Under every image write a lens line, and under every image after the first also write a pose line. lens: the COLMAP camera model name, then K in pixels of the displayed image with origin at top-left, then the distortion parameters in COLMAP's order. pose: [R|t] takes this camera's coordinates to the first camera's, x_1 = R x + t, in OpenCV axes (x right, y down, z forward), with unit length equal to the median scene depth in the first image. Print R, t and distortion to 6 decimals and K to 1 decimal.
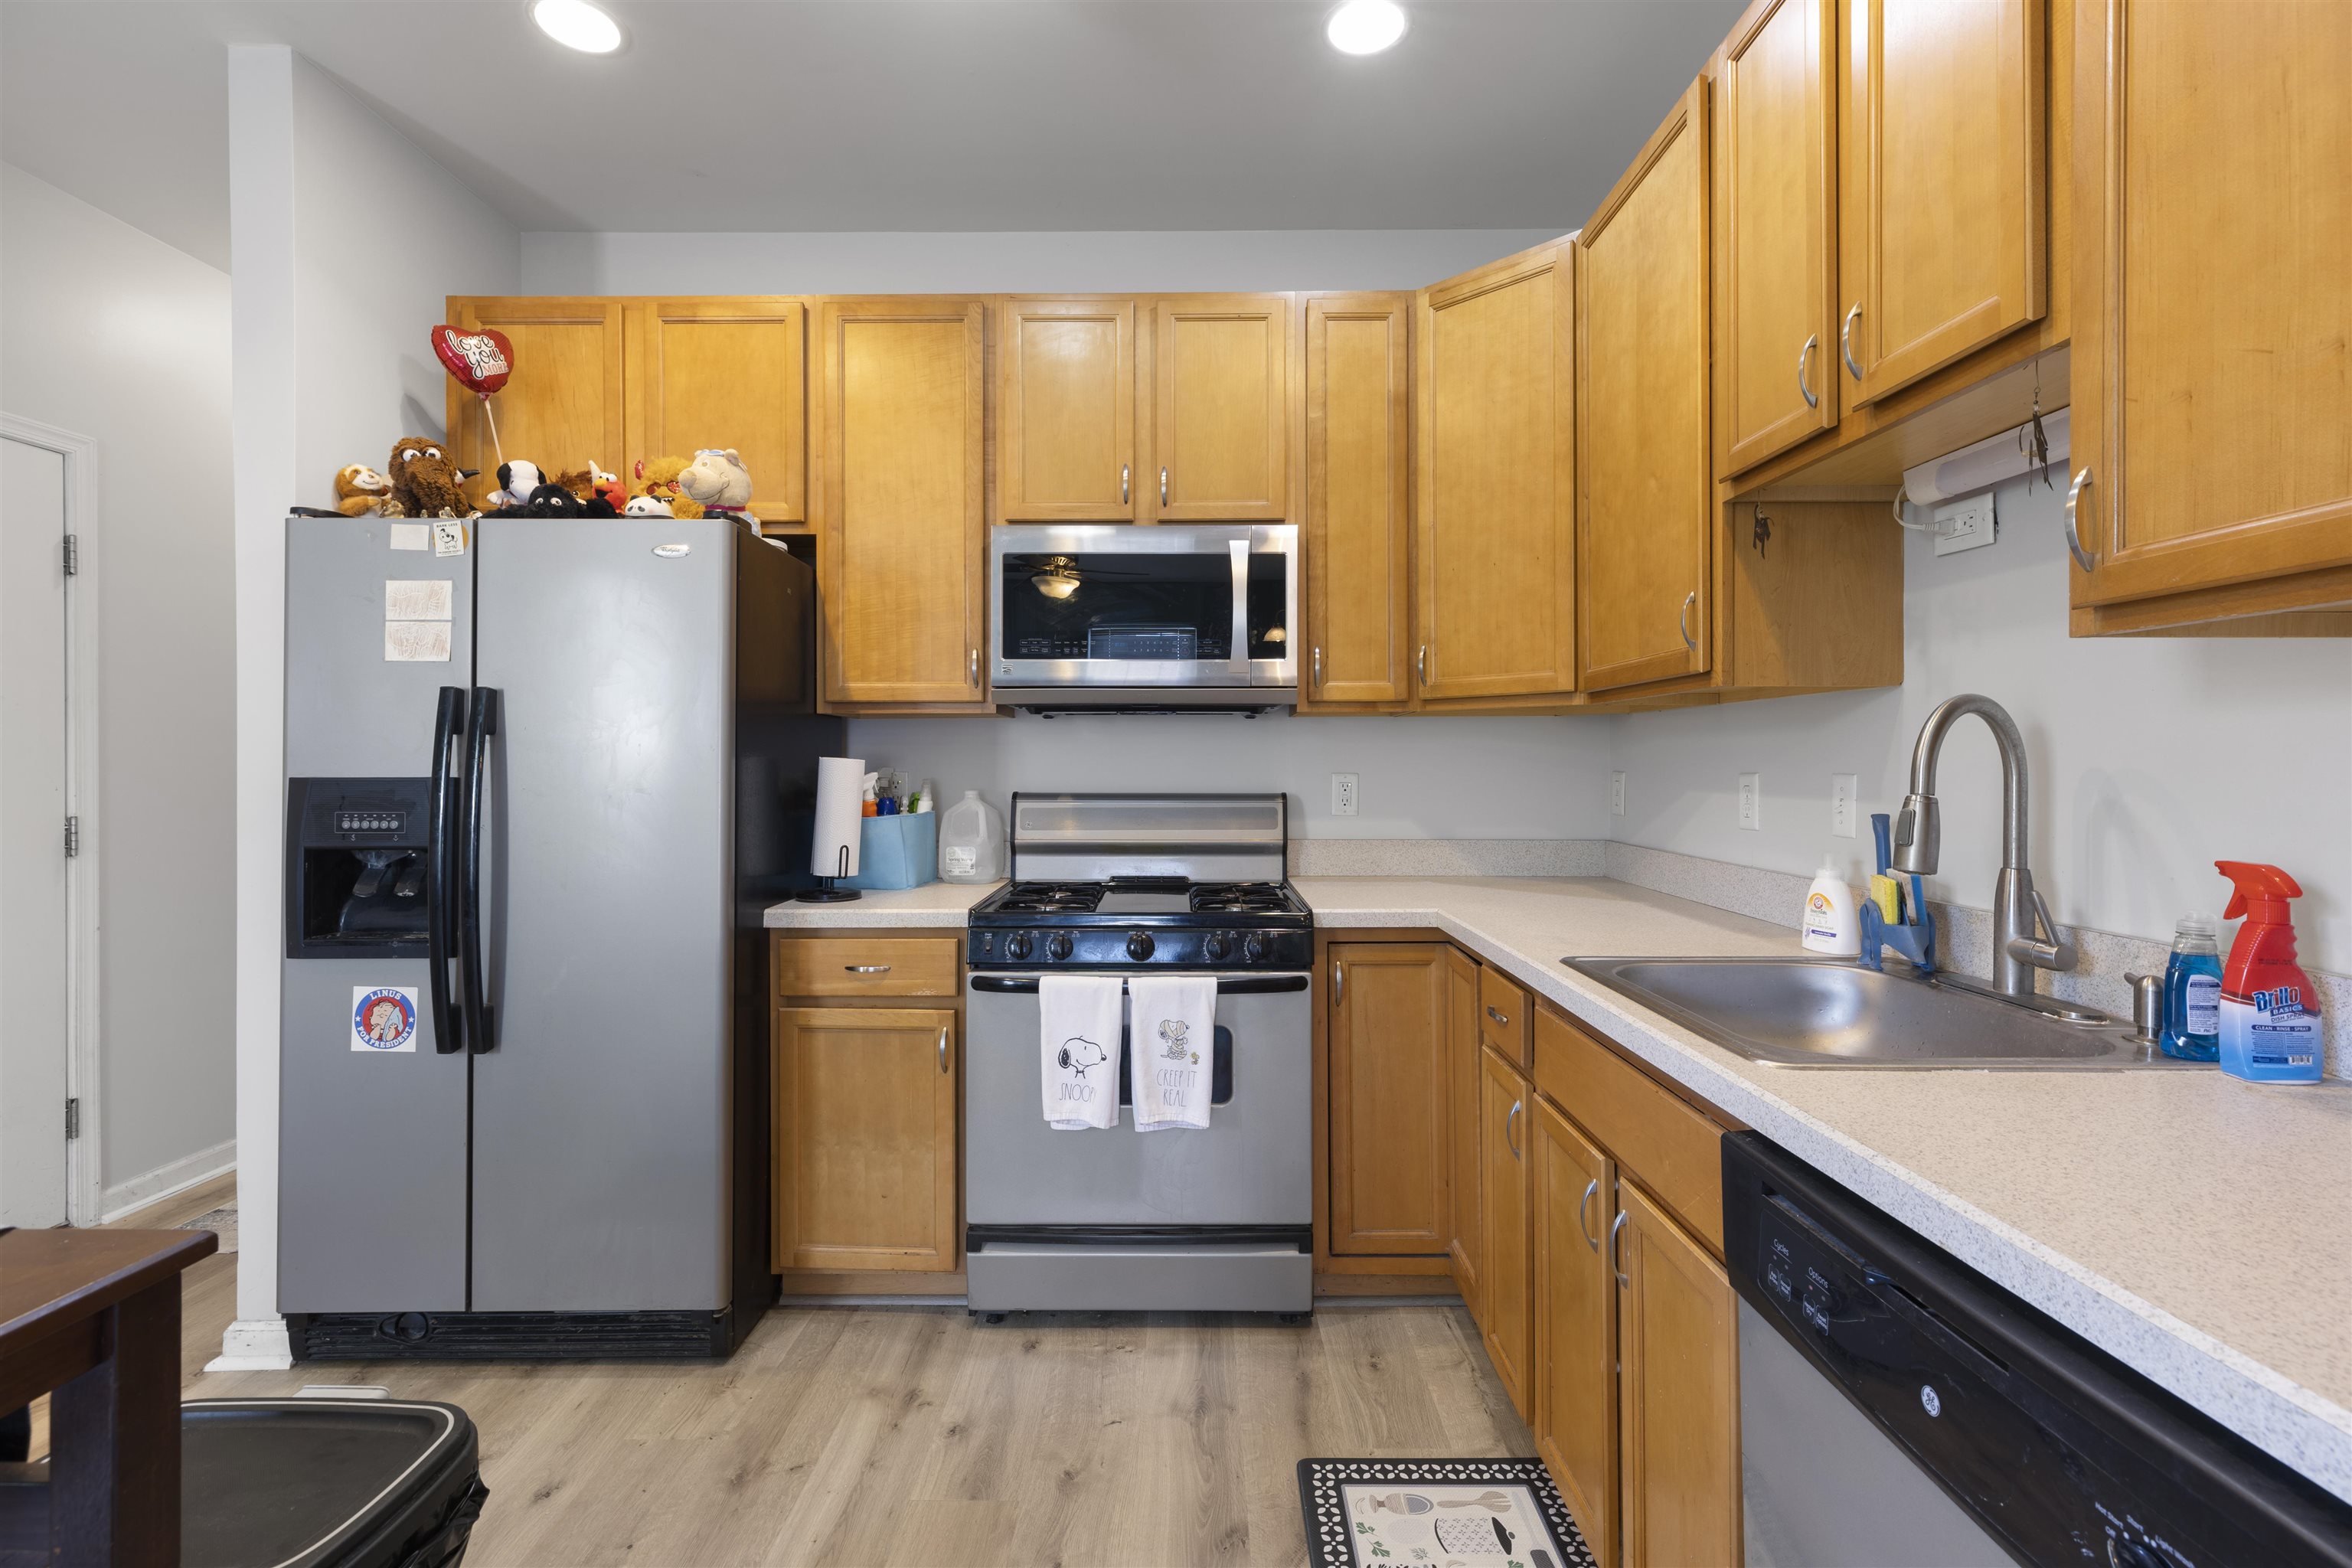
lens RADIAL K [[1064.5, 0, 1182.2], [0, 1064.5, 759.8], [0, 0, 1]] dist [0.002742, 0.003089]
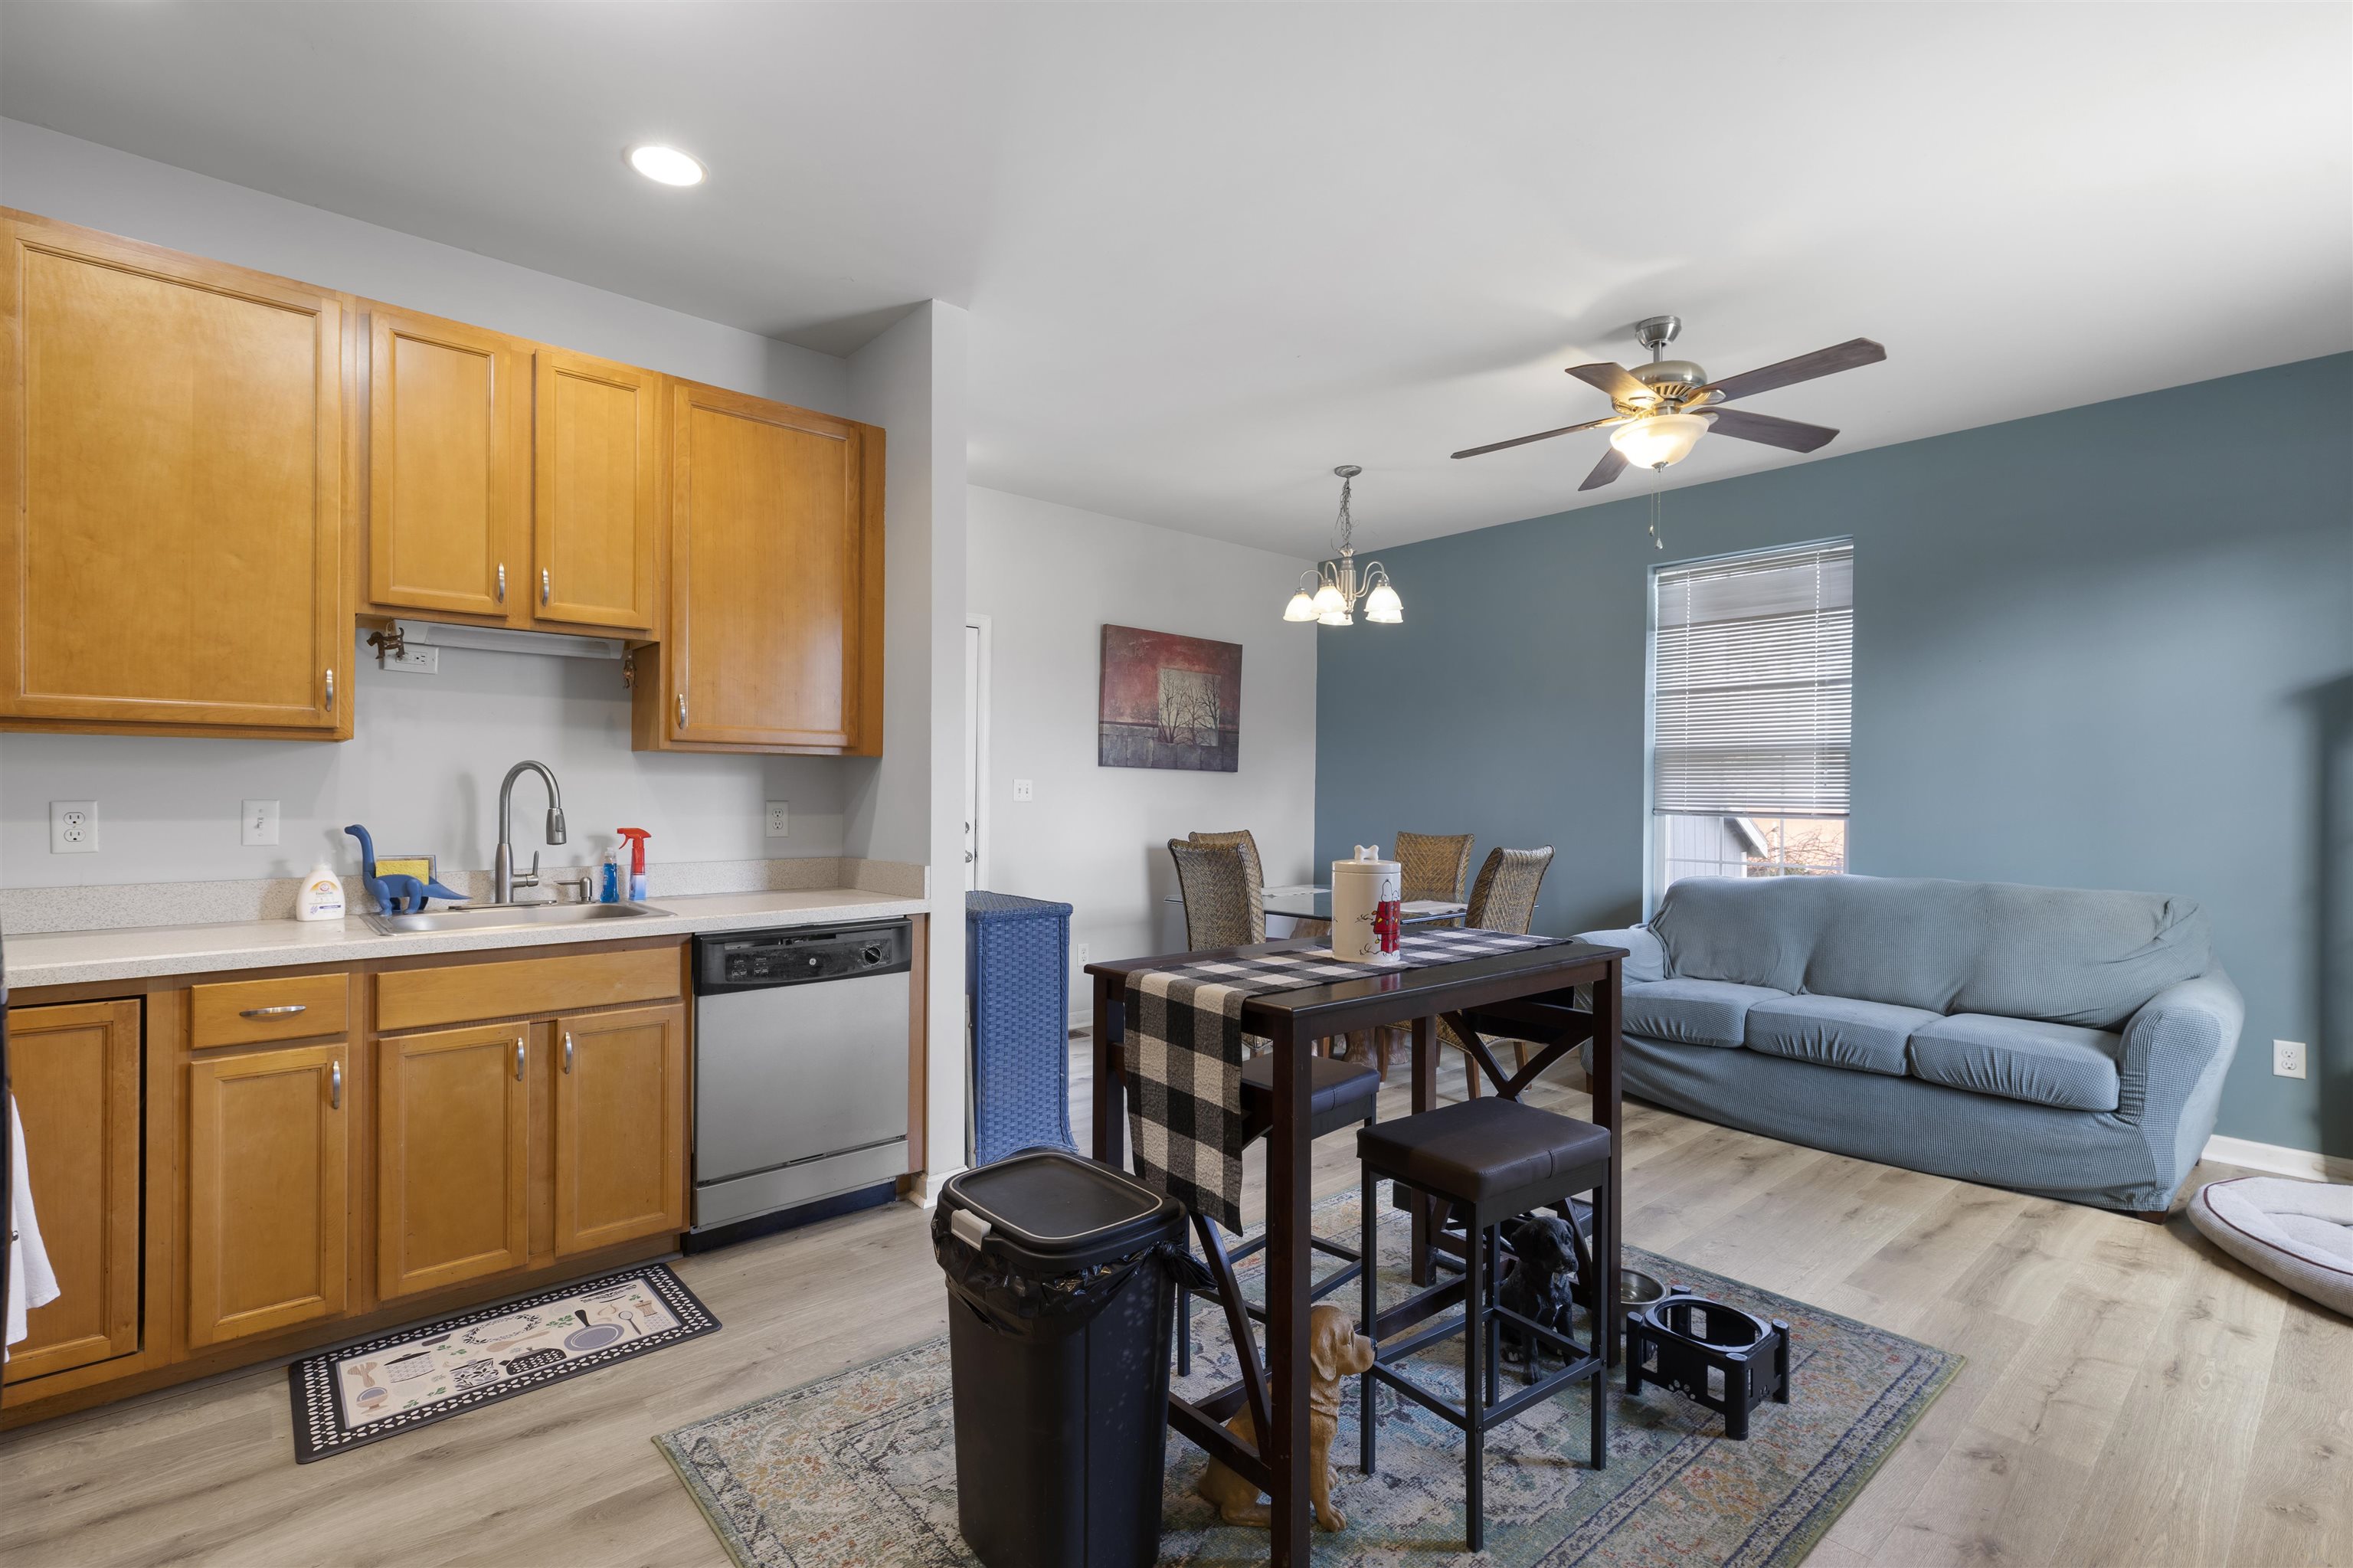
lens RADIAL K [[1069.8, 0, 1179.1], [0, 1069.8, 793.8], [0, 0, 1]] dist [0.005612, 0.000799]
pose [[-0.664266, -0.005051, 0.747479, -1.008277], [-0.006199, 0.999980, 0.001248, -0.002824], [-0.747470, -0.003805, -0.664284, 0.860117]]
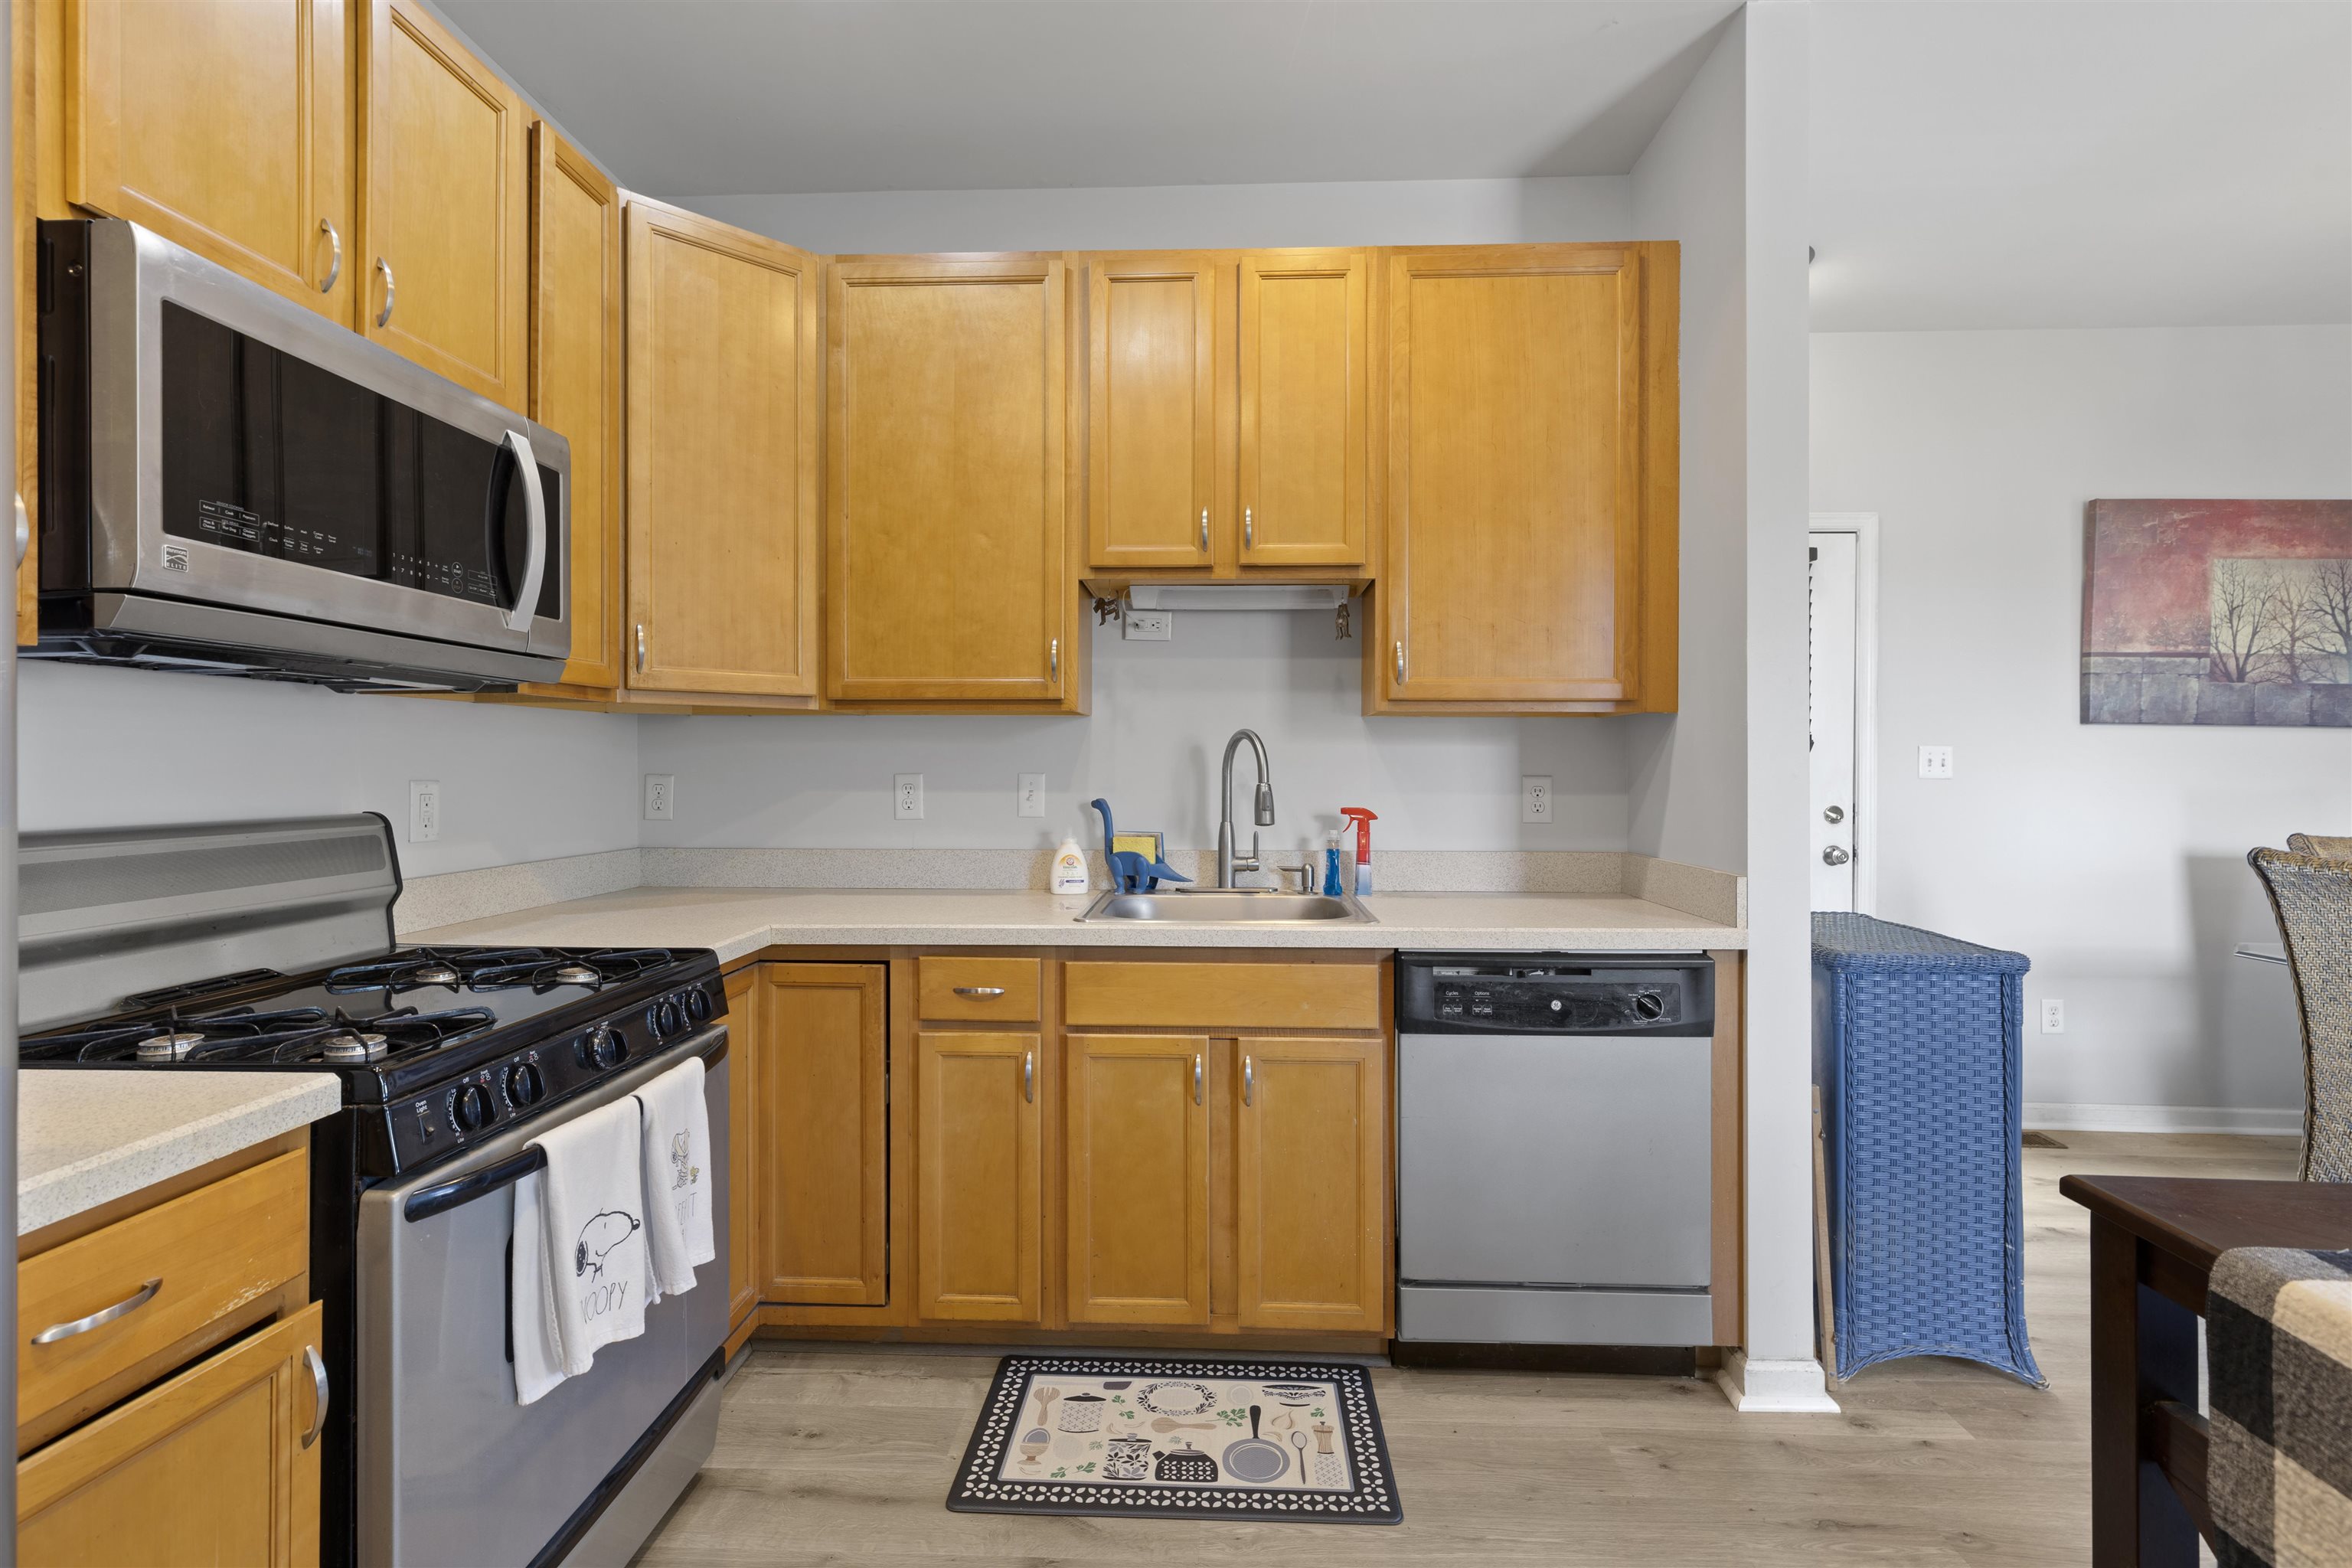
lens RADIAL K [[1069.3, 0, 1181.2], [0, 1069.3, 760.9], [0, 0, 1]] dist [0.005612, 0.000799]
pose [[0.042381, 0.004886, 0.999090, -0.672176], [-0.002417, 0.999986, -0.004788, 0.002579], [-0.999099, -0.002212, 0.042392, 0.612975]]
